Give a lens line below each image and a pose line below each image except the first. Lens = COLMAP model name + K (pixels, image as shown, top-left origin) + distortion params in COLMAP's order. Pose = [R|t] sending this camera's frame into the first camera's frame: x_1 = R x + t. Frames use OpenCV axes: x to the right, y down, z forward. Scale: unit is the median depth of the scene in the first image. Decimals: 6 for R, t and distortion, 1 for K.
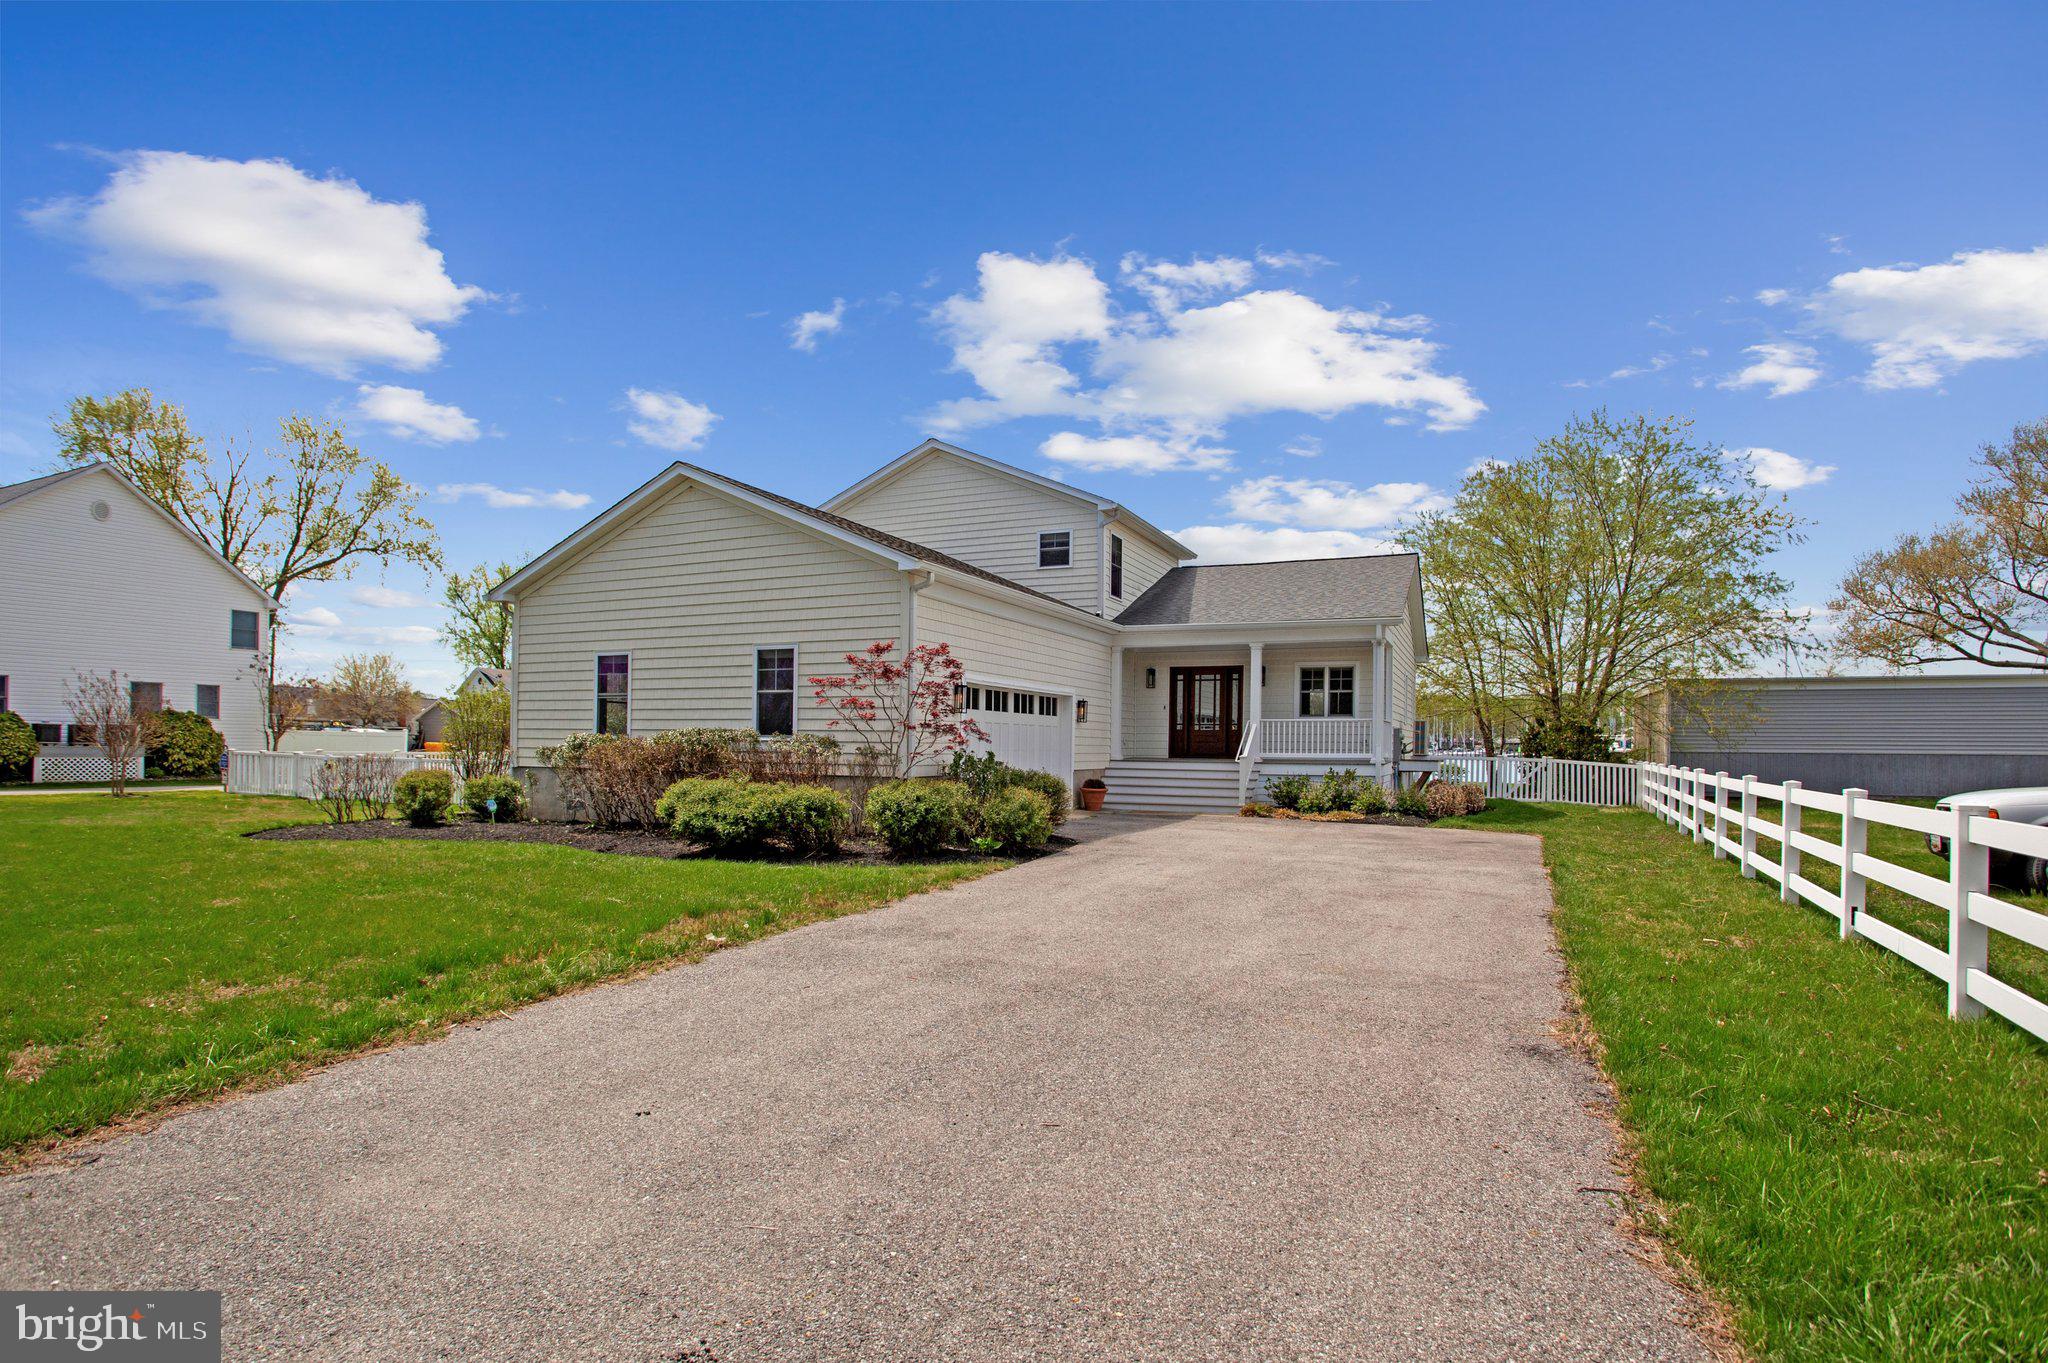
lens RADIAL K [[986.1, 0, 1029.8], [0, 986.1, 720.5], [0, 0, 1]] dist [-0.022227, 0.000134]
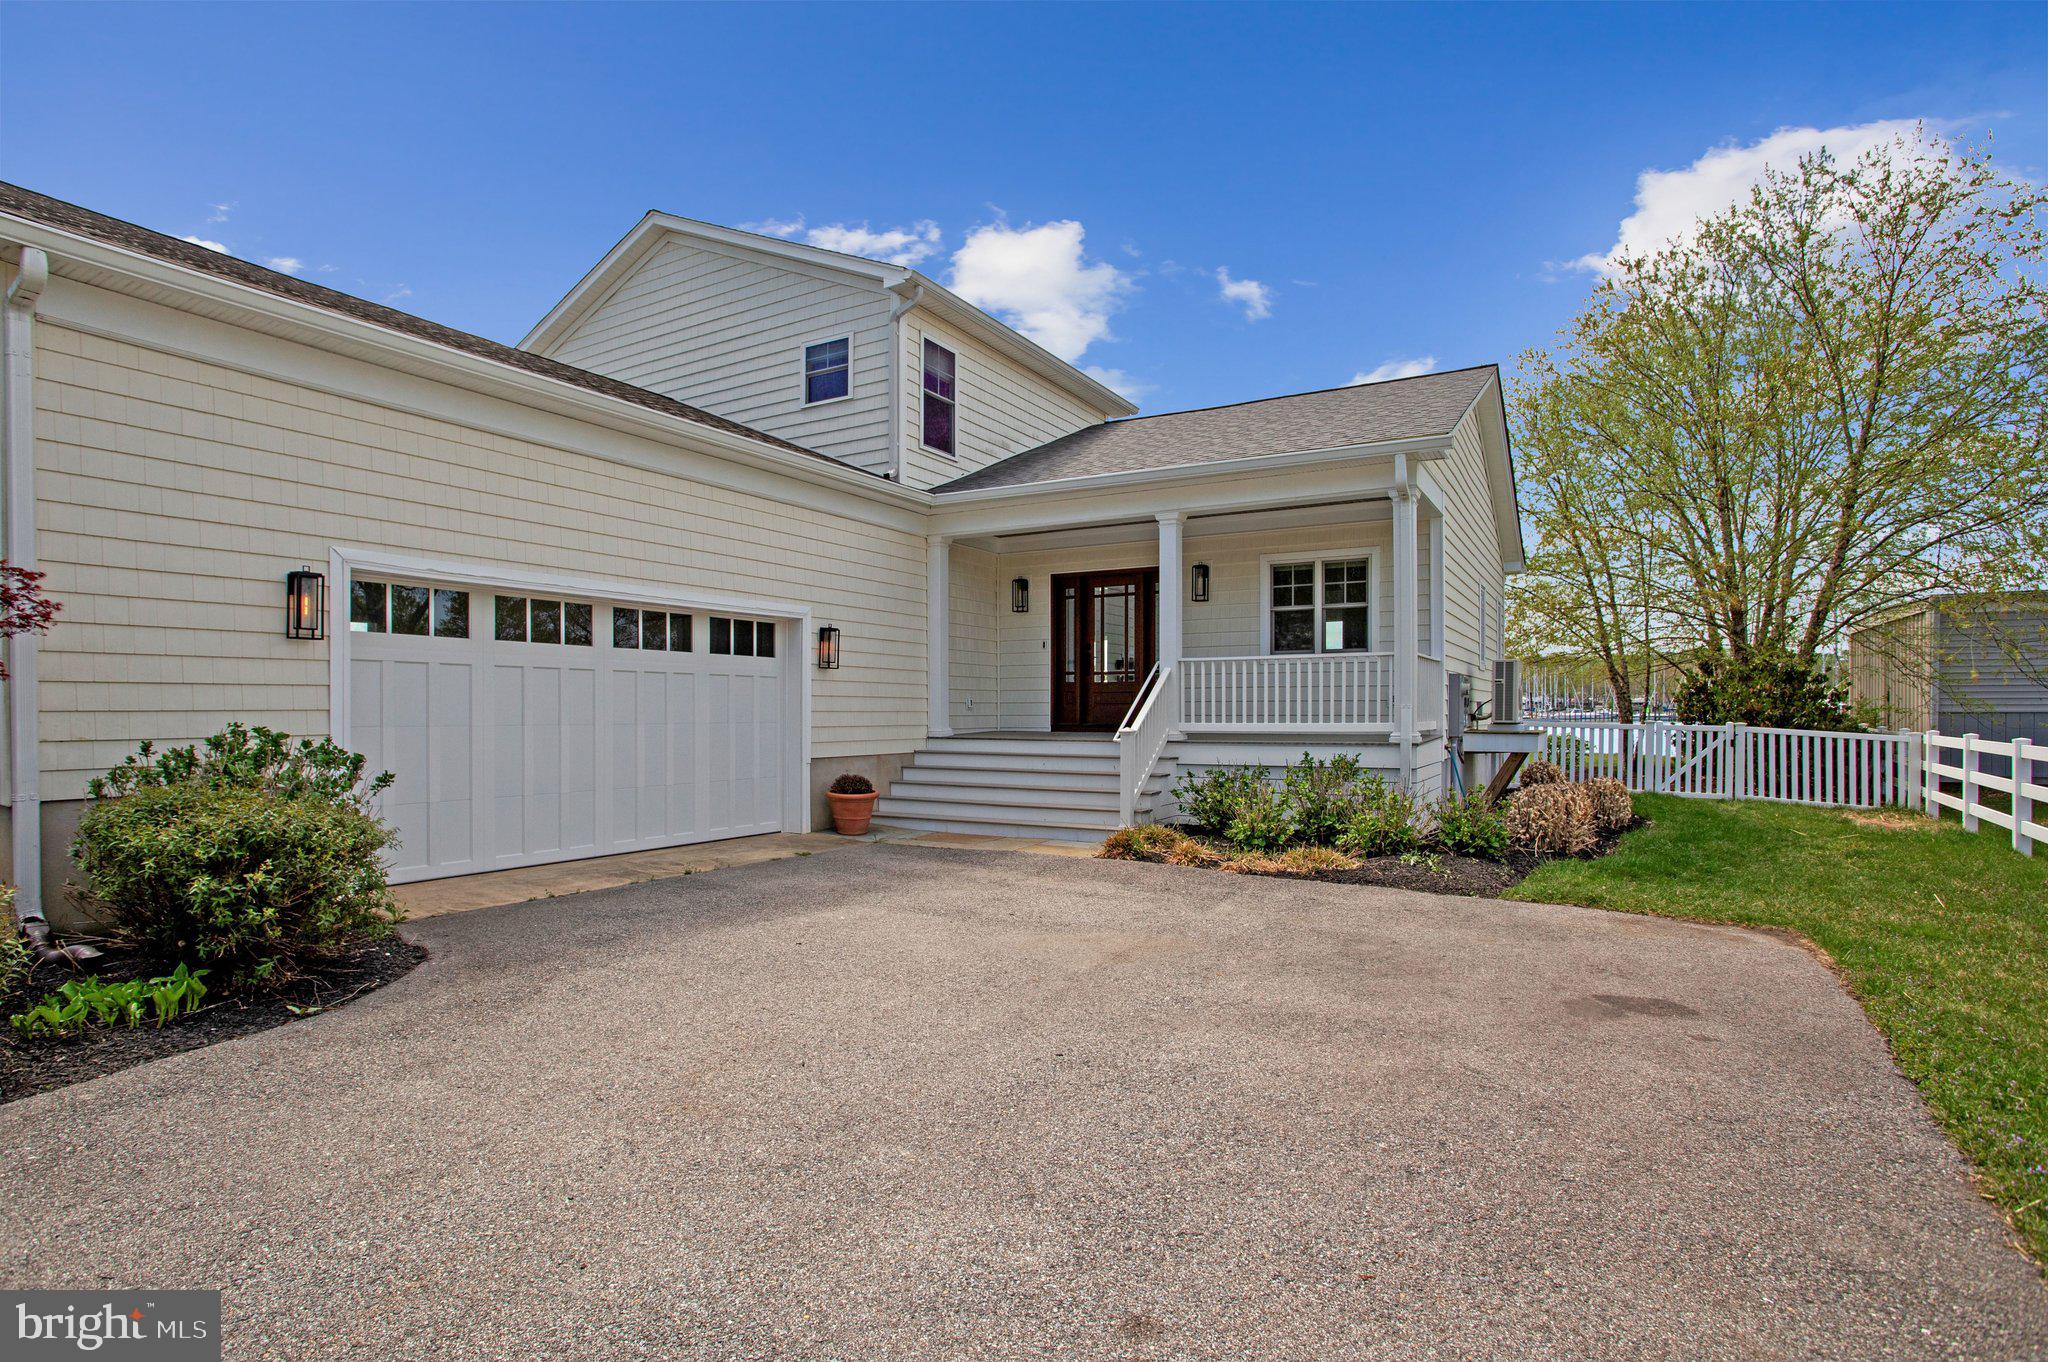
lens RADIAL K [[1016.6, 0, 984.6], [0, 1016.6, 692.1], [0, 0, 1]] dist [-0.029566, 0.000160]
pose [[0.992681, -0.012546, -0.120112, 0.186231], [0.013275, 0.999898, 0.005268, 0.011694], [0.120033, -0.006824, 0.992746, 0.427648]]
